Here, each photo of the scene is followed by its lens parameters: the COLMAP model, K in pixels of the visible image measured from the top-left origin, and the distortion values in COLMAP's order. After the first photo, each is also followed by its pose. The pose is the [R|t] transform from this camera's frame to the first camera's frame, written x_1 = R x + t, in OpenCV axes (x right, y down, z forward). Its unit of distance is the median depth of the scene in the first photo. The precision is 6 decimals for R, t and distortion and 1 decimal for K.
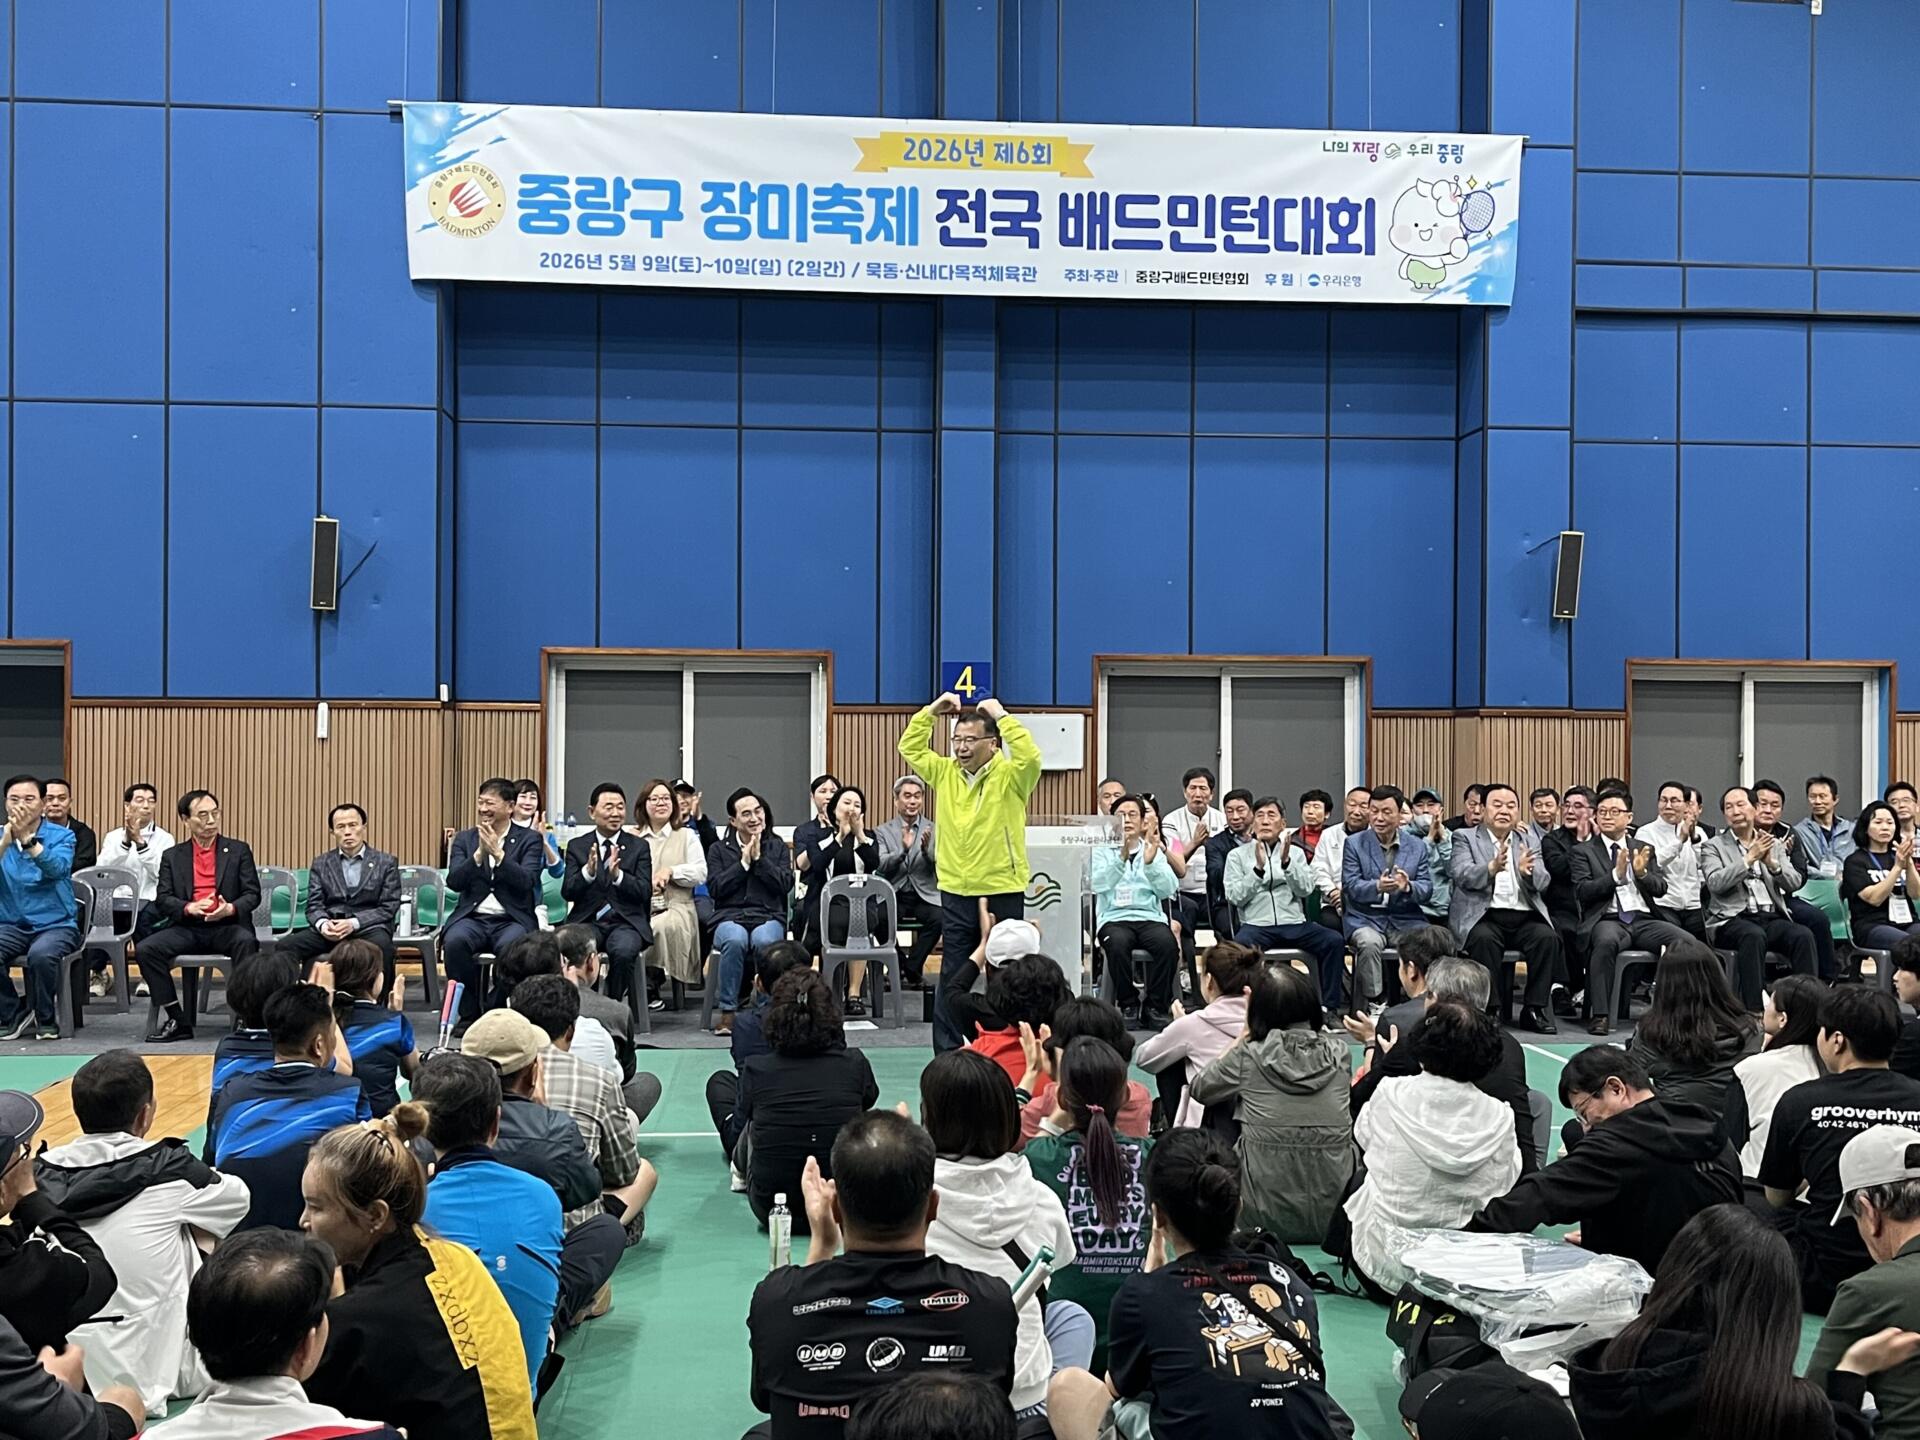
lens RADIAL K [[2078.1, 0, 953.9], [0, 2078.1, 730.6], [0, 0, 1]] dist [0.009935, 0.000000]
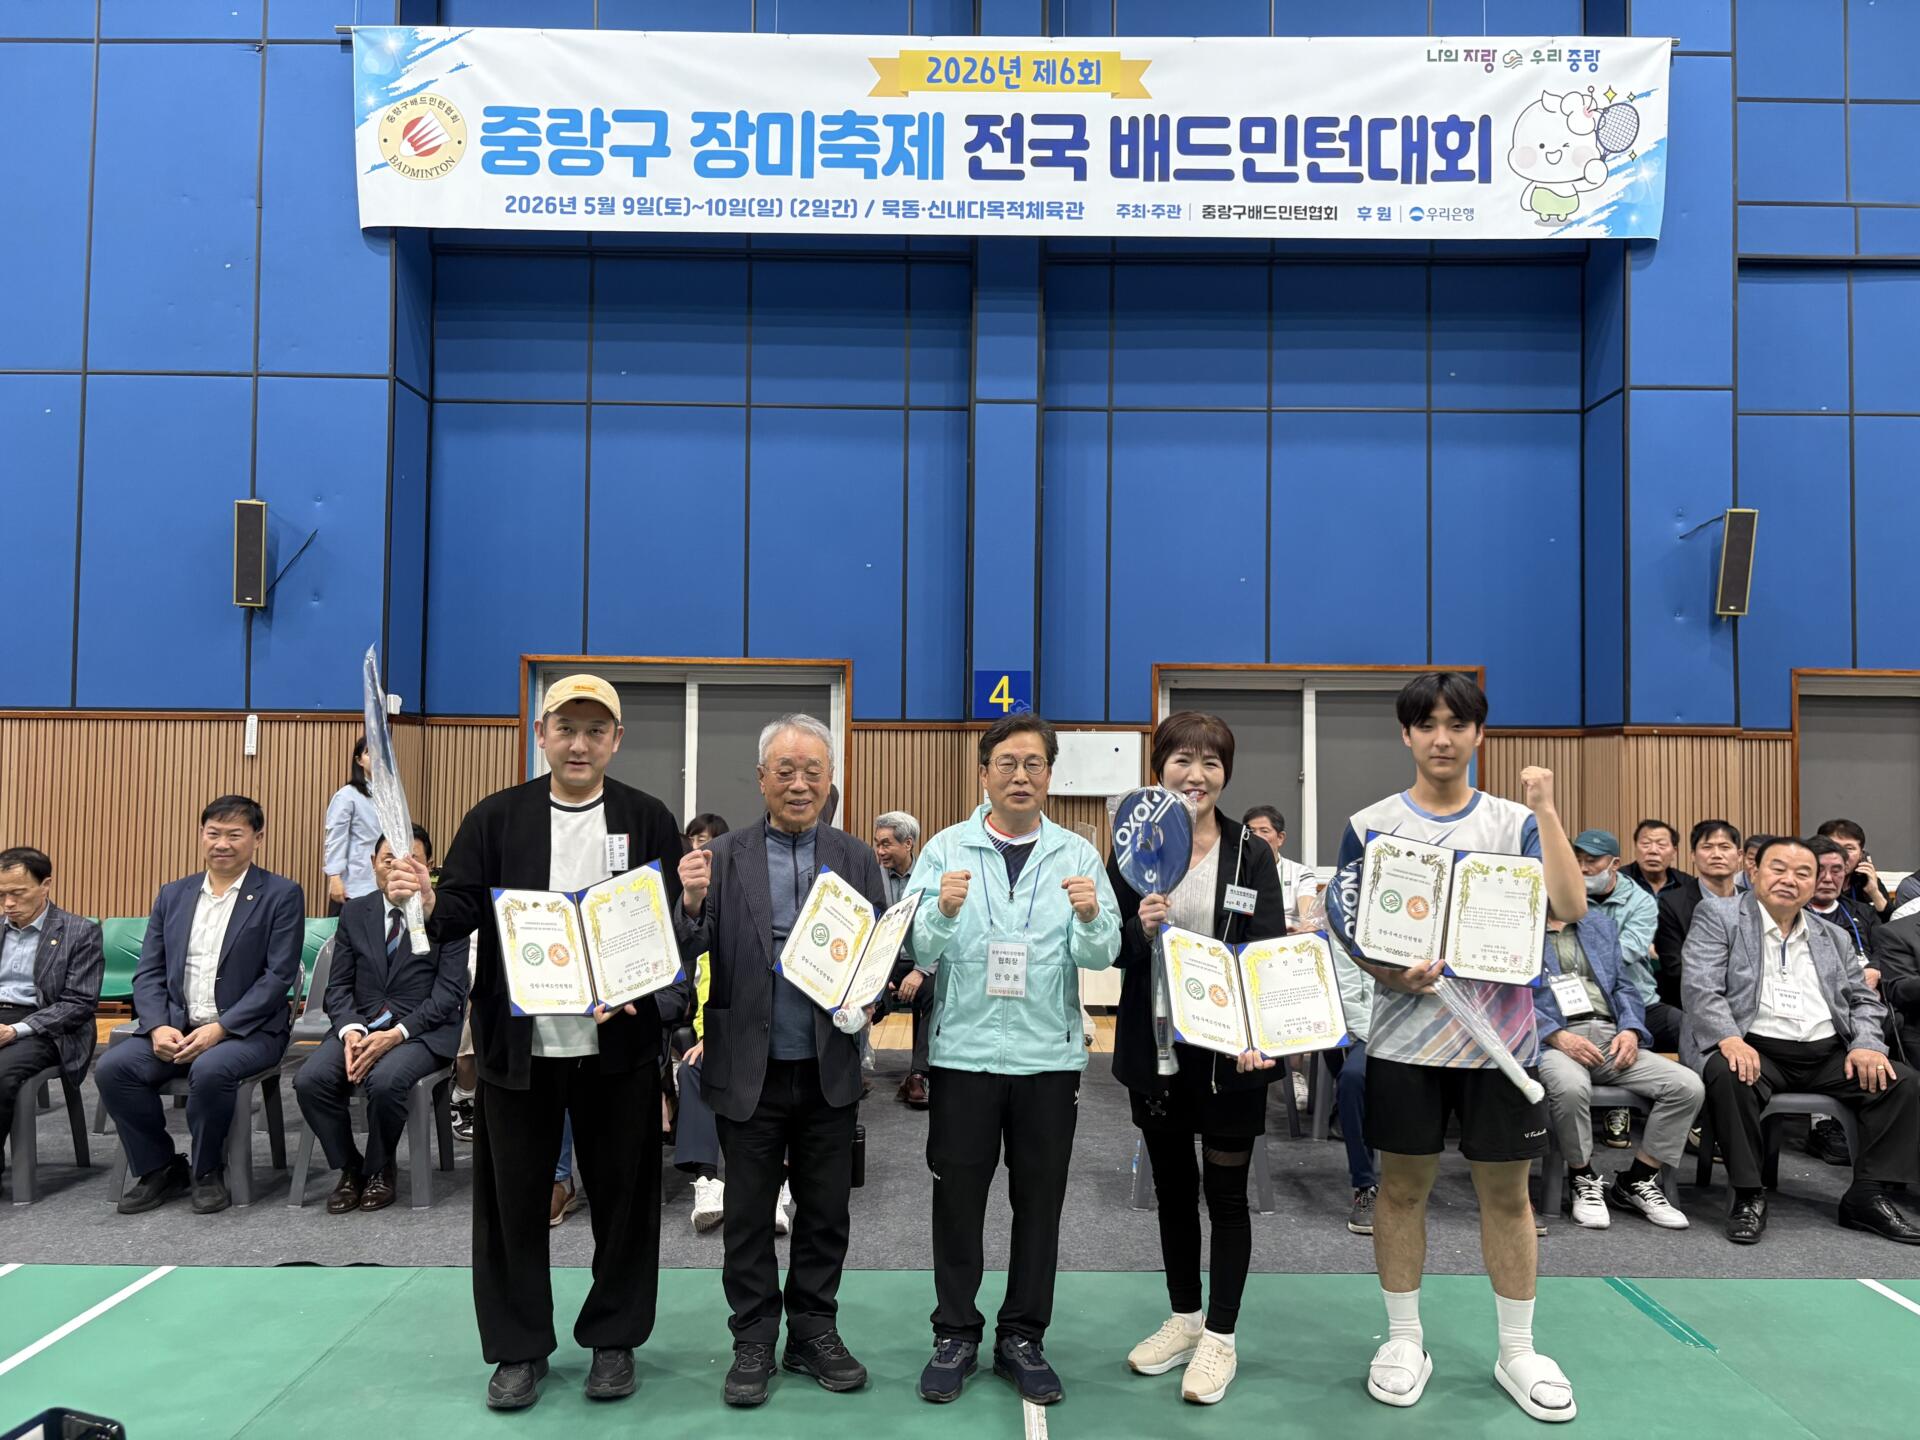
lens RADIAL K [[1447.5, 0, 964.9], [0, 1447.5, 708.9], [0, 0, 1]] dist [0.011764, -0.005361]
pose [[0.996695, 0.001052, -0.081228, 0.038738], [-0.003943, 0.999364, -0.035435, 0.003957], [0.081139, 0.035638, 0.996065, 0.403839]]
